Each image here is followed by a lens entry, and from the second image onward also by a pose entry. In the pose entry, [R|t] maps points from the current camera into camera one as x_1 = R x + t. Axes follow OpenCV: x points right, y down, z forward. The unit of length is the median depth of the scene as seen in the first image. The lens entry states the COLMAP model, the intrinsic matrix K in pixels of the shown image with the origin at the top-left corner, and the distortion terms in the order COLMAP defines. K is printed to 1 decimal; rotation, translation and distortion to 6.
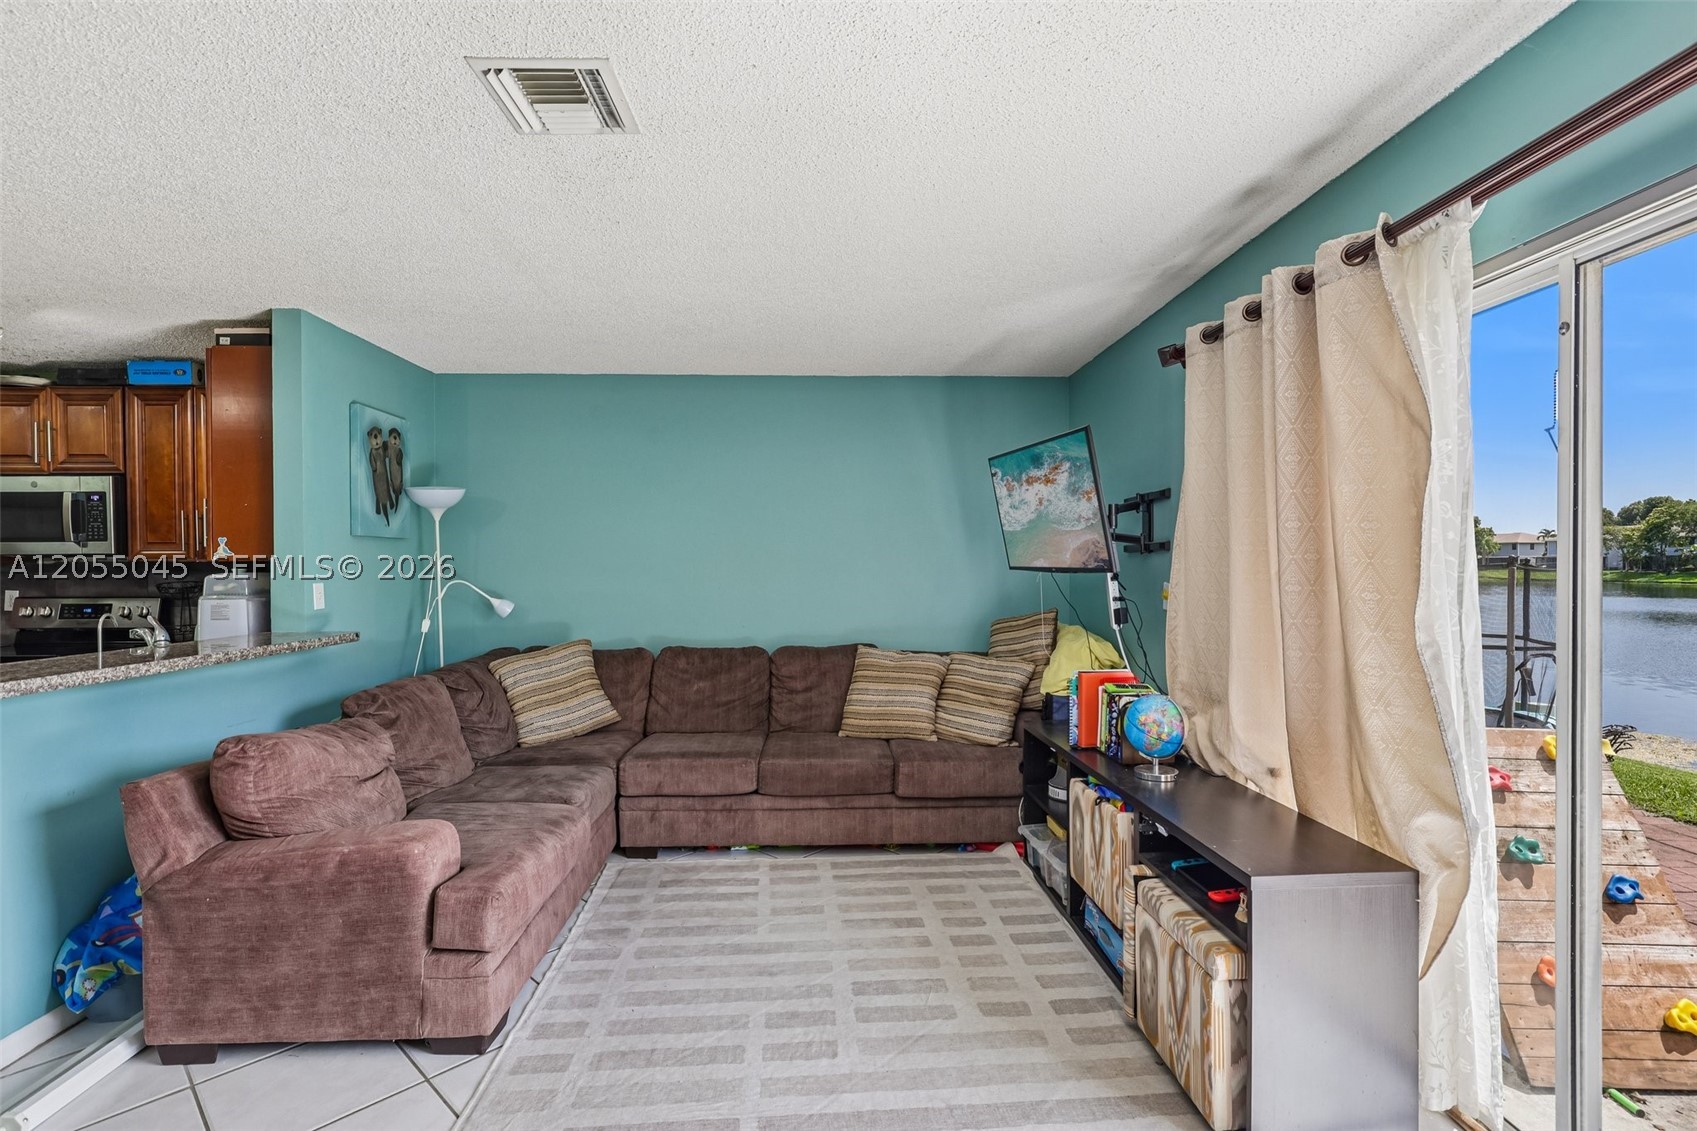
lens RADIAL K [[788.8, 0, 852.8], [0, 788.8, 571.6], [0, 0, 1]] dist [-0.015755, 0.009705]
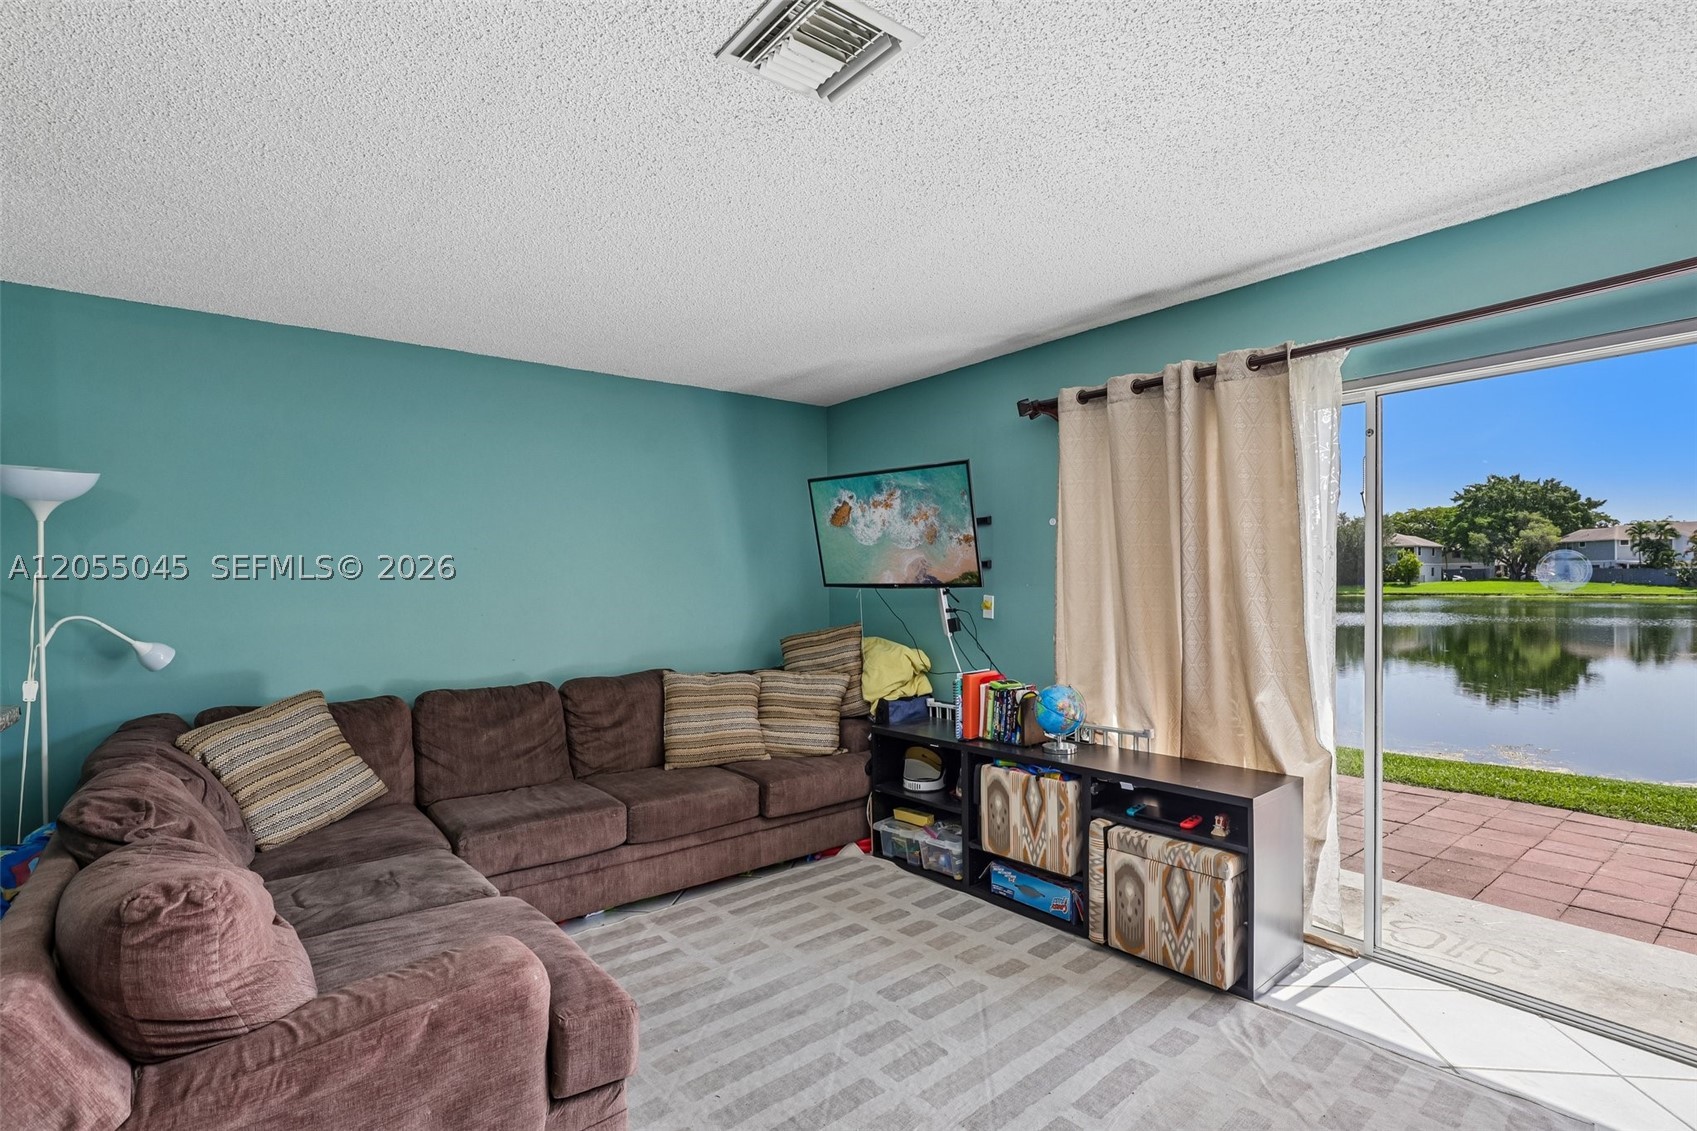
lens RADIAL K [[795.8, 0, 852.9], [0, 795.8, 598.8], [0, 0, 1]] dist [-0.010914, 0.000427]
pose [[0.806265, -0.022914, 0.591110, -0.434498], [0.017568, 0.999736, 0.014792, -0.001814], [-0.591293, -0.001541, 0.806455, 0.133423]]
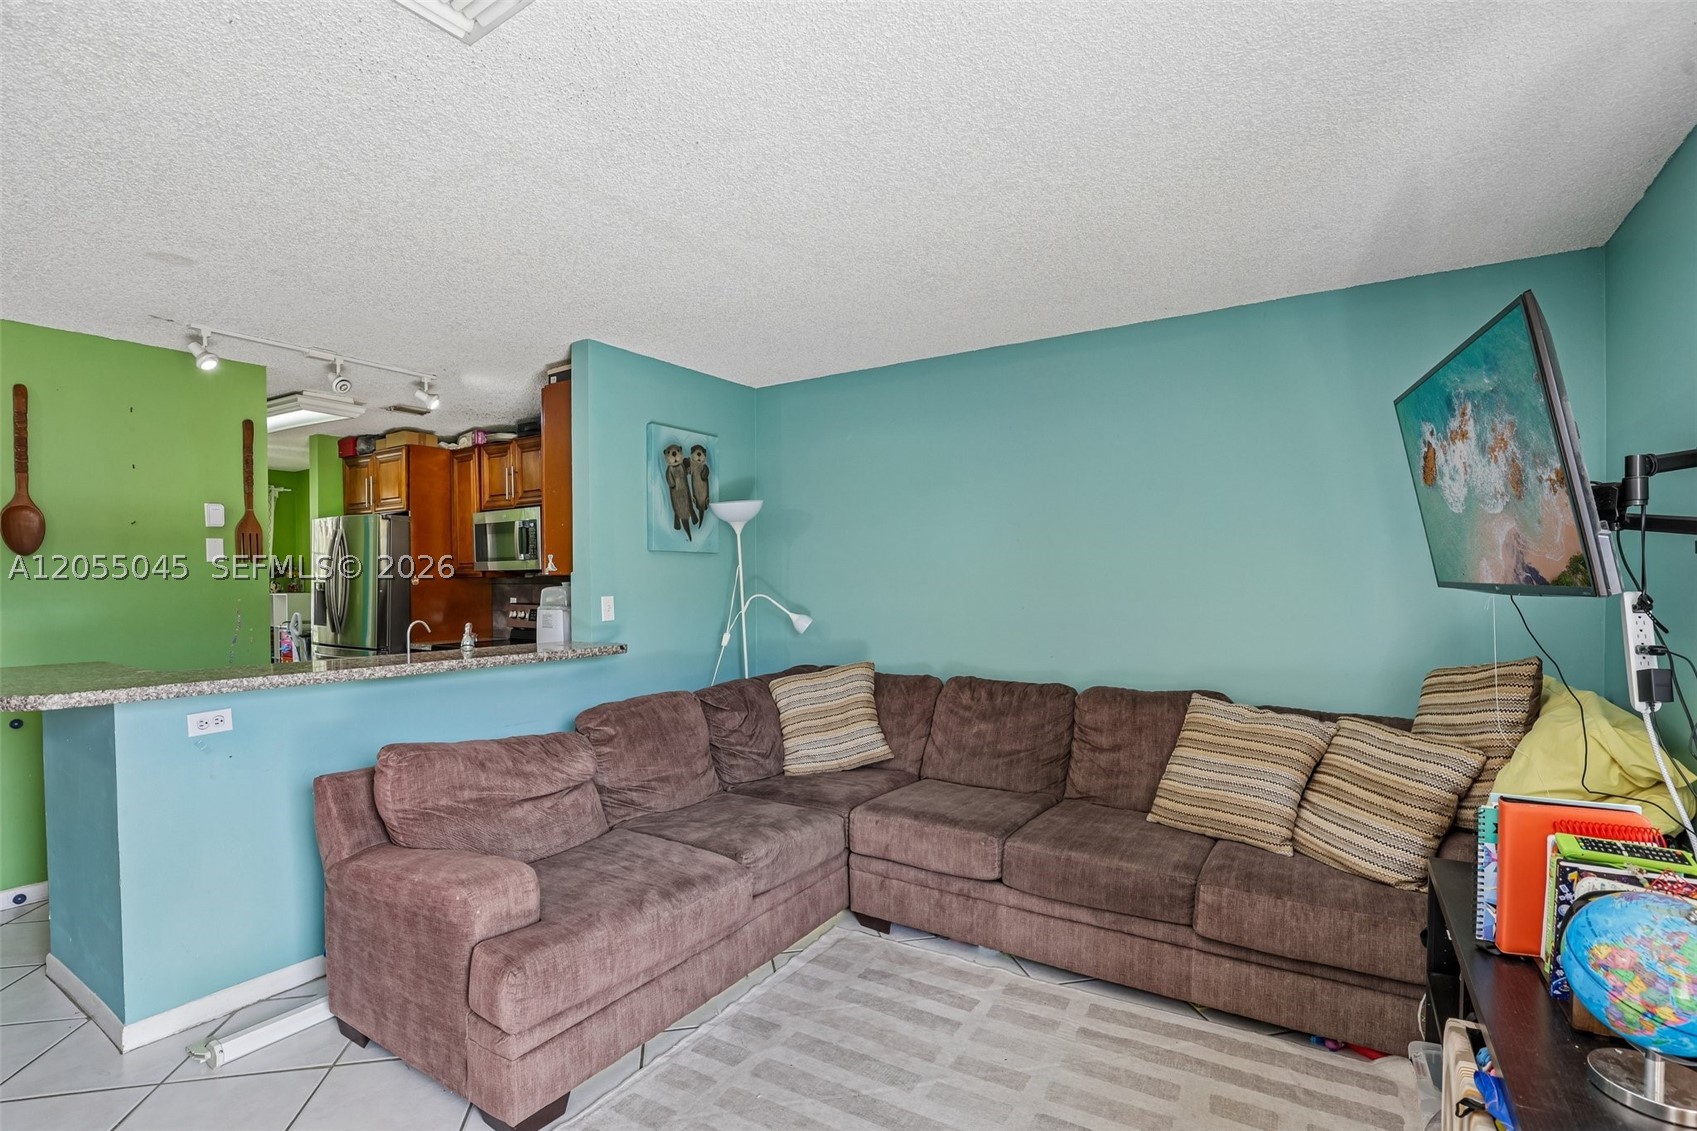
lens RADIAL K [[783.4, 0, 862.1], [0, 783.4, 593.8], [0, 0, 1]] dist [-0.029748, 0.000920]
pose [[0.820127, 0.010995, -0.572076, 0.191473], [-0.004316, 0.999906, 0.013031, -0.003687], [0.572165, -0.008218, 0.820097, 0.314853]]
